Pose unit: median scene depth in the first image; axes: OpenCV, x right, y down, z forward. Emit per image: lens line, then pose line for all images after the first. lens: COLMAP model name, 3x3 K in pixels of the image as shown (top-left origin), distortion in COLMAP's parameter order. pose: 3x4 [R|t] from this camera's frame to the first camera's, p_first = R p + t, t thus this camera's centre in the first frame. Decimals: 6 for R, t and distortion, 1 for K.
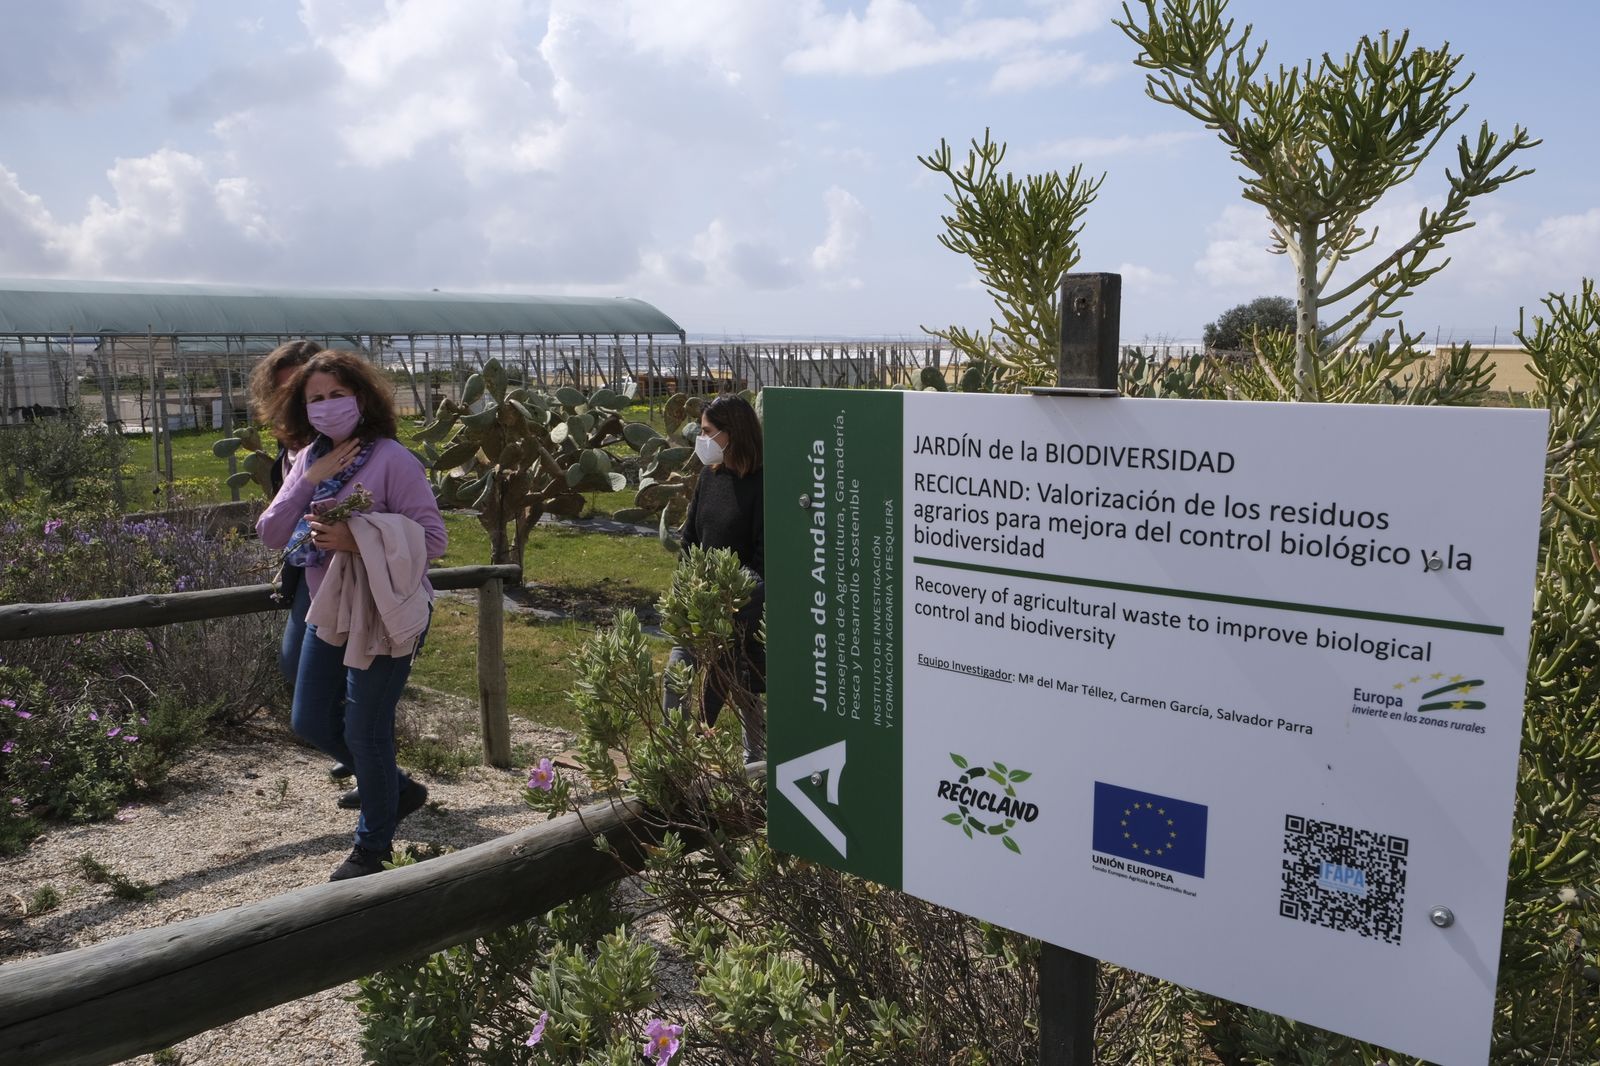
lens RADIAL K [[1123.6, 0, 831.0], [0, 1123.6, 535.2], [0, 0, 1]] dist [-0.008365, -0.004003]
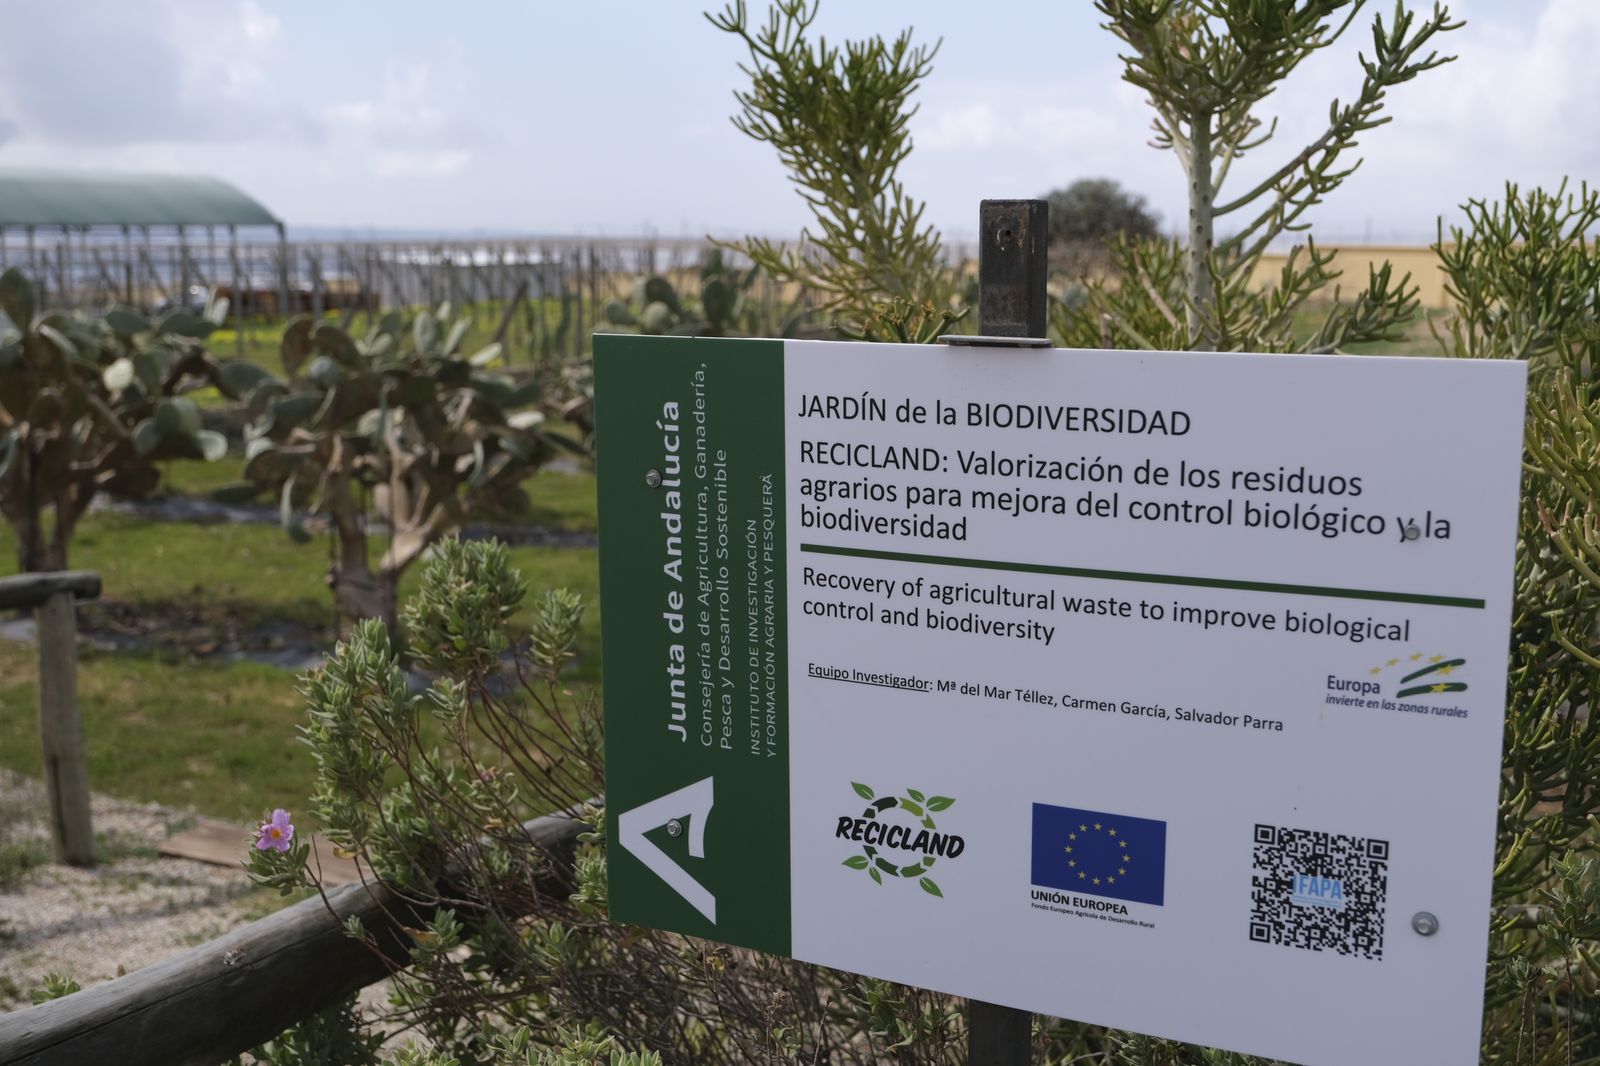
lens RADIAL K [[1562.3, 0, 800.0], [0, 1562.3, 533.0], [0, 0, 1]] dist [-0.003633, -0.020893]
pose [[0.982916, -0.034355, 0.180818, -0.126768], [0.031438, 0.999326, 0.018976, -0.009897], [-0.181348, -0.012968, 0.983334, -0.106245]]
